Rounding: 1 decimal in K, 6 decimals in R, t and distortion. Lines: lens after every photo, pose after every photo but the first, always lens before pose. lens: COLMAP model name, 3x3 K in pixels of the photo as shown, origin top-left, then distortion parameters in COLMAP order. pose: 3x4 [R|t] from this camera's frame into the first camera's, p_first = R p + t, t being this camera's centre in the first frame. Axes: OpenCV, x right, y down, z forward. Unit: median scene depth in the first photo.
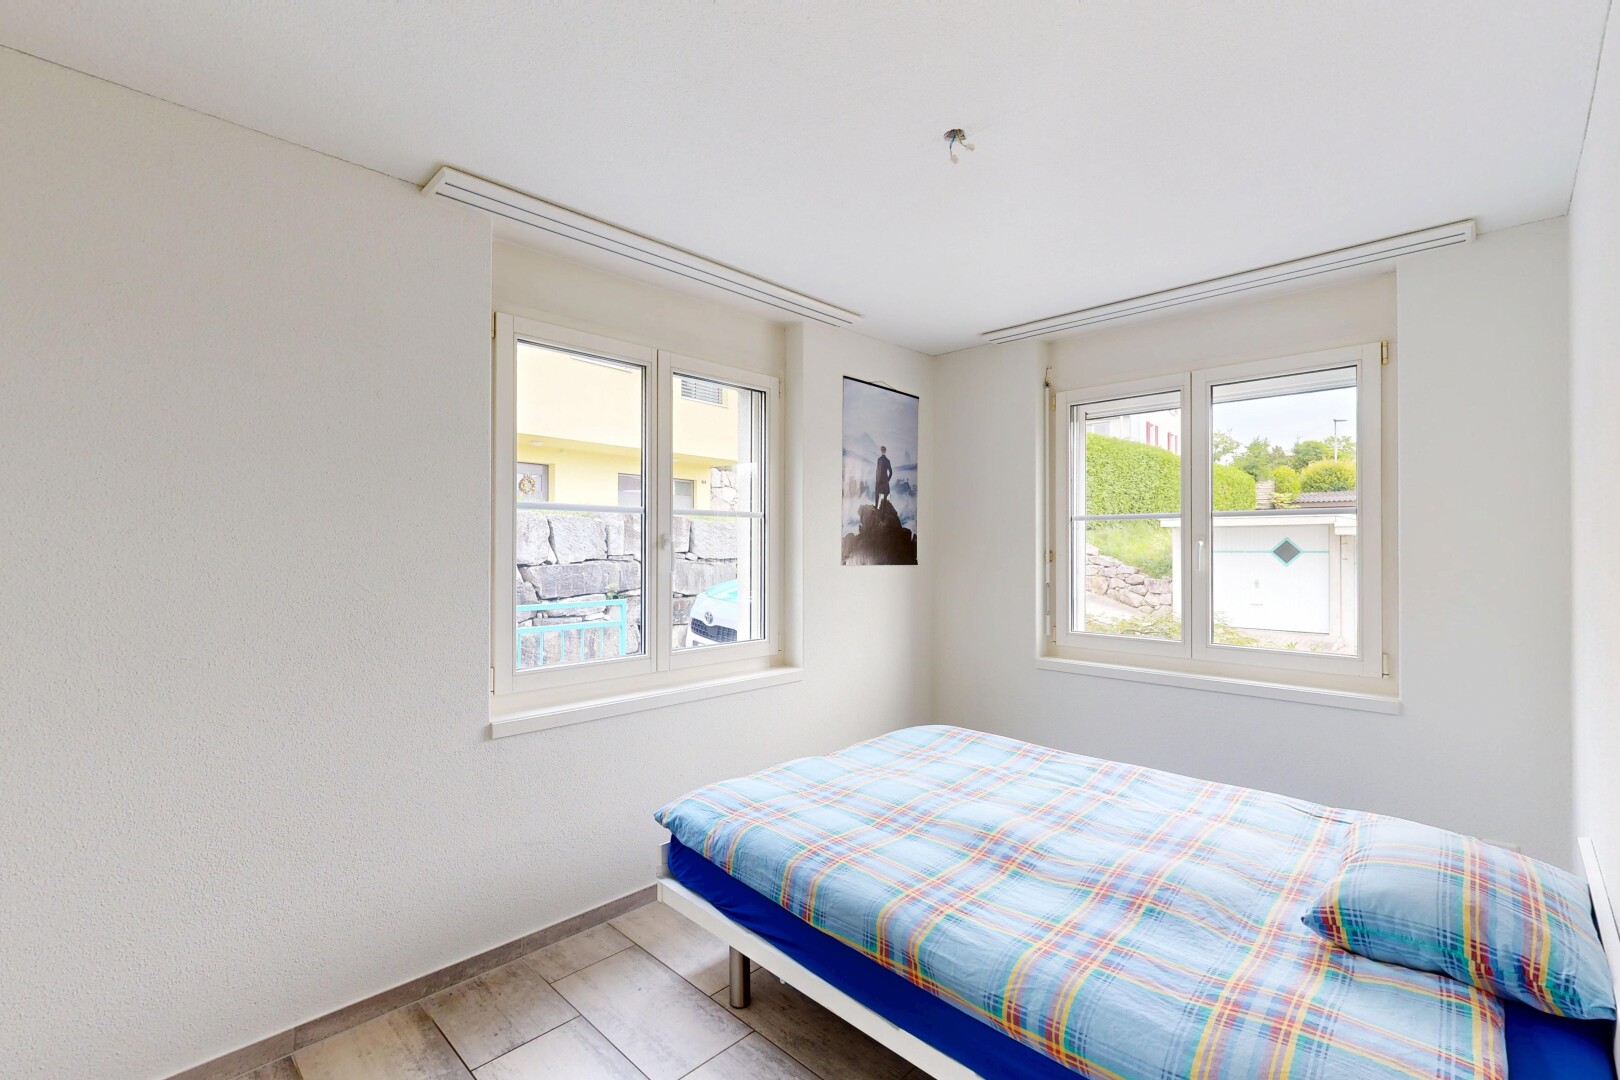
lens RADIAL K [[705.0, 0, 807.0], [0, 705.0, 544.8], [0, 0, 1]] dist [-0.001607, -0.000099]
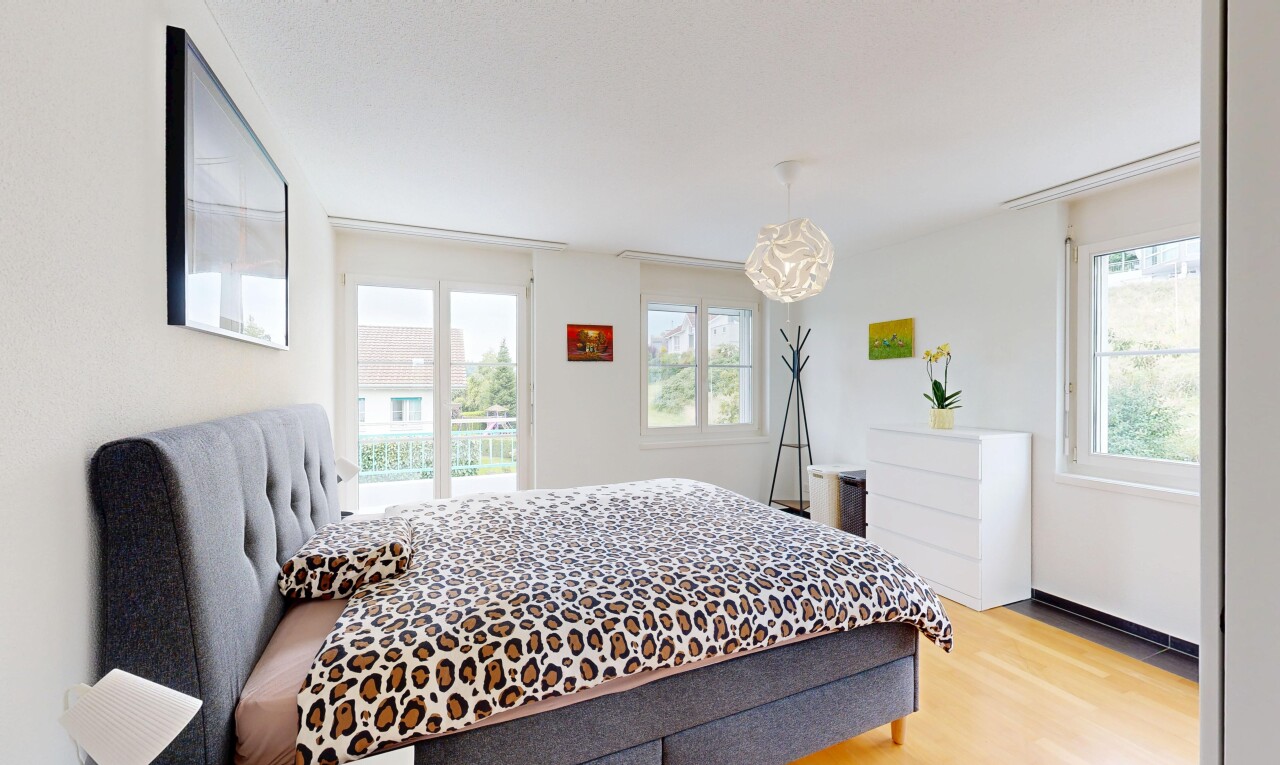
lens RADIAL K [[499.4, 0, 643.3], [0, 499.4, 383.9], [0, 0, 1]] dist [-0.001637, -0.000073]
pose [[0.922713, -0.005055, -0.385454, 0.014559], [0.007565, 0.999959, 0.004996, 0.000439], [0.385413, -0.007526, 0.922714, -0.036912]]
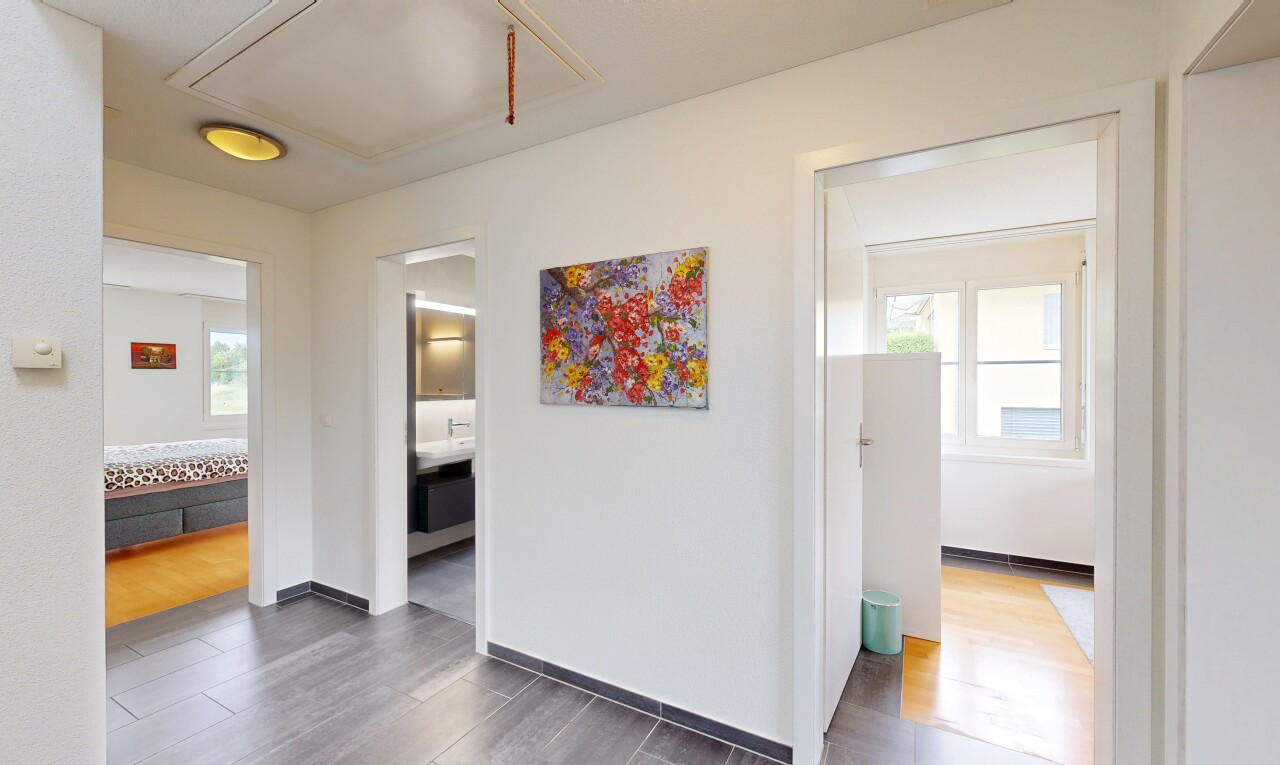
lens RADIAL K [[499.4, 0, 638.0], [0, 499.4, 386.8], [0, 0, 1]] dist [-0.001637, -0.000073]
pose [[0.967207, -0.001696, 0.253982, 0.050606], [-0.000659, 0.999958, 0.009185, 0.000090], [-0.253987, -0.009051, 0.967165, -0.098893]]
